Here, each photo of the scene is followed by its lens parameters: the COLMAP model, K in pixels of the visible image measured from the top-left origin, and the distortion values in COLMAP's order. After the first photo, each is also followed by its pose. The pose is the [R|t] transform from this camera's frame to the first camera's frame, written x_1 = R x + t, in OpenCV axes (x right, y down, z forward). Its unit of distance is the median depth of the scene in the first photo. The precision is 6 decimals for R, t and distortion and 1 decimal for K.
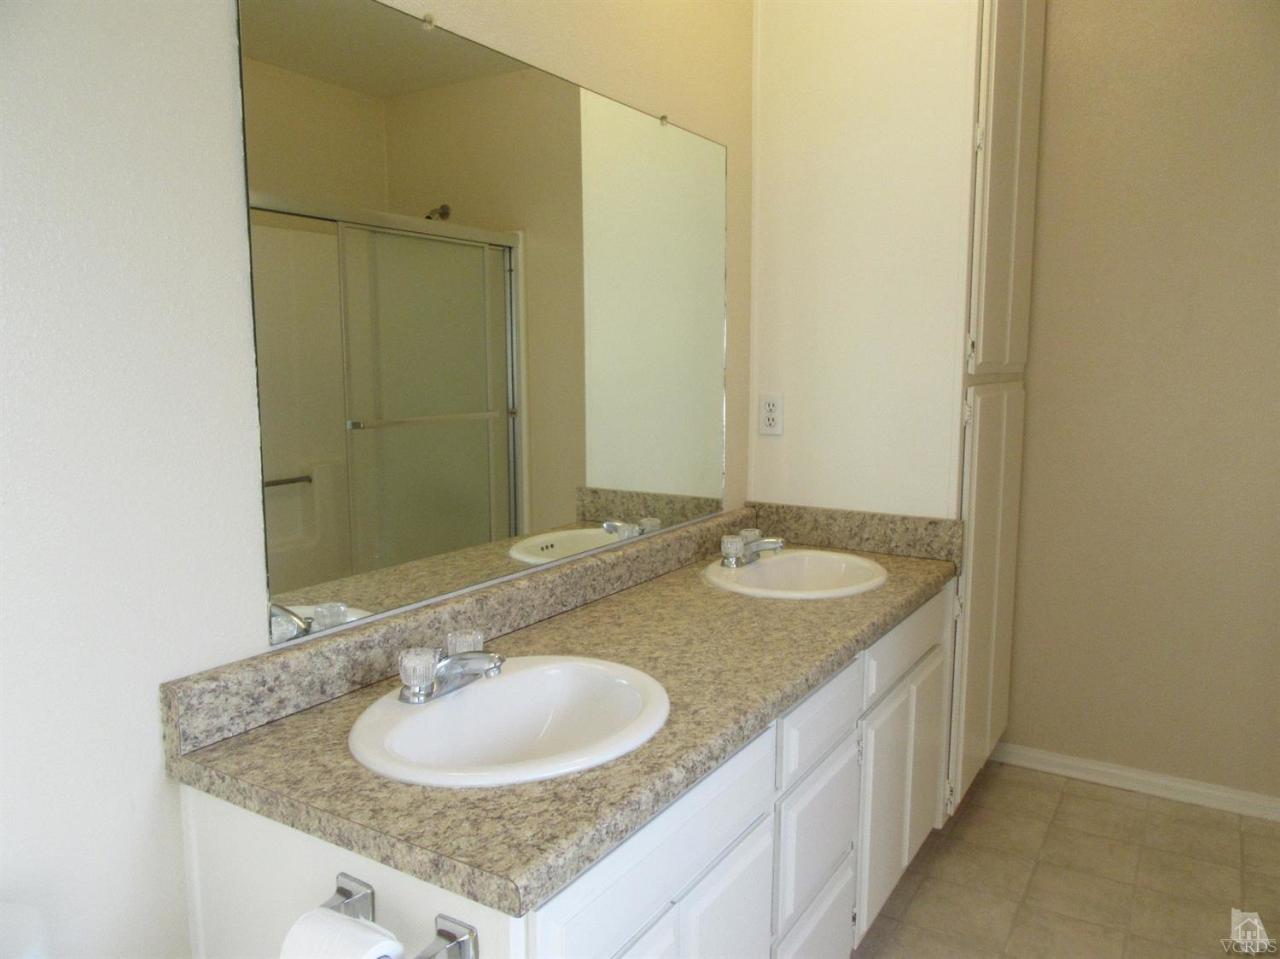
lens RADIAL K [[942.8, 0, 639.9], [0, 942.8, 478.9], [0, 0, 1]] dist [-0.011633, 0.007262]
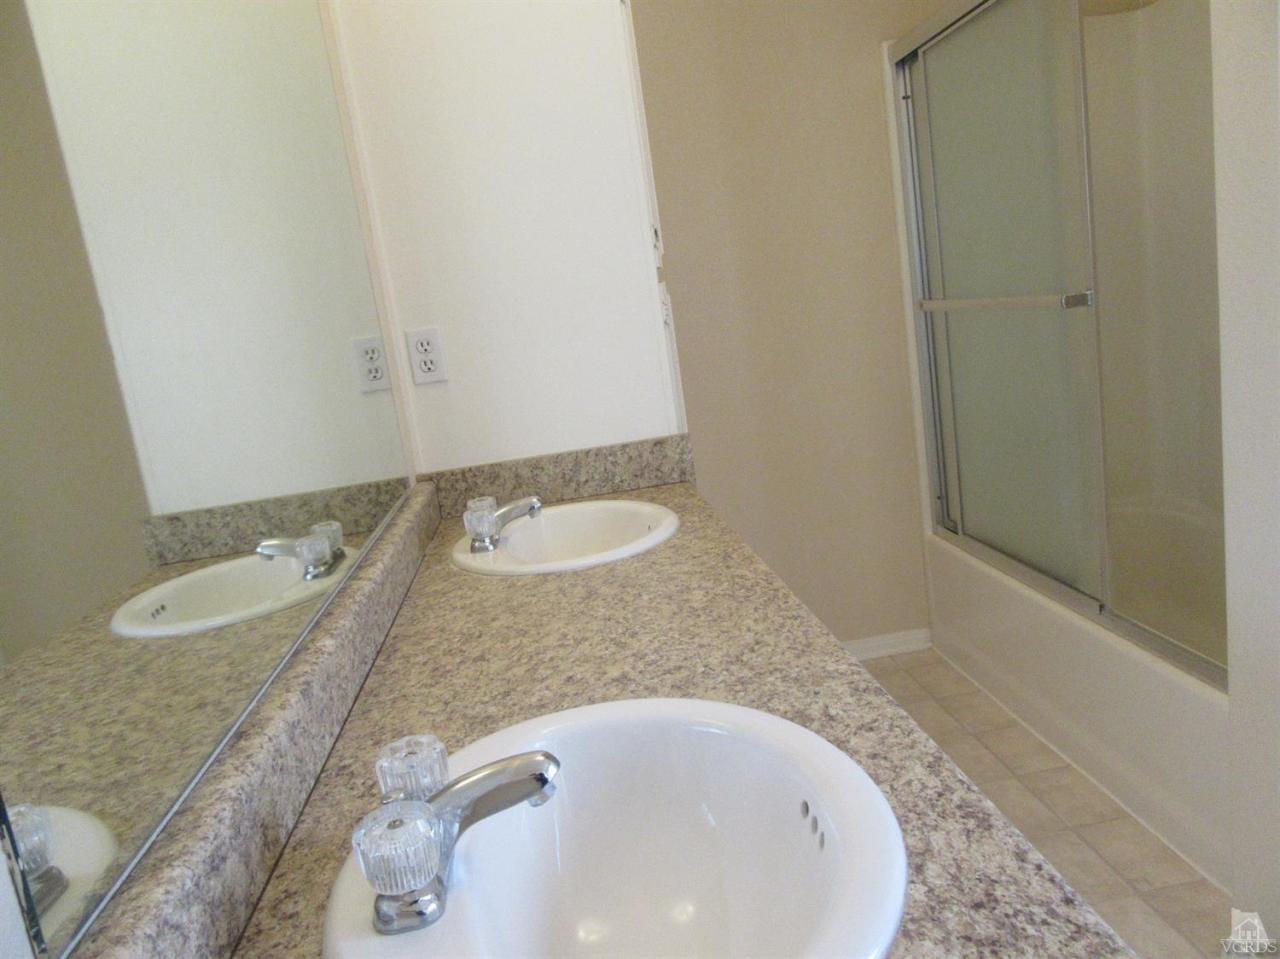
lens RADIAL K [[942.8, 0, 640.7], [0, 942.8, 482.3], [0, 0, 1]] dist [-0.011633, 0.007262]
pose [[0.779889, -0.224126, 0.584414, -0.260454], [0.218480, 0.972442, 0.081380, 0.009293], [-0.586548, 0.064216, 0.807364, 0.380028]]
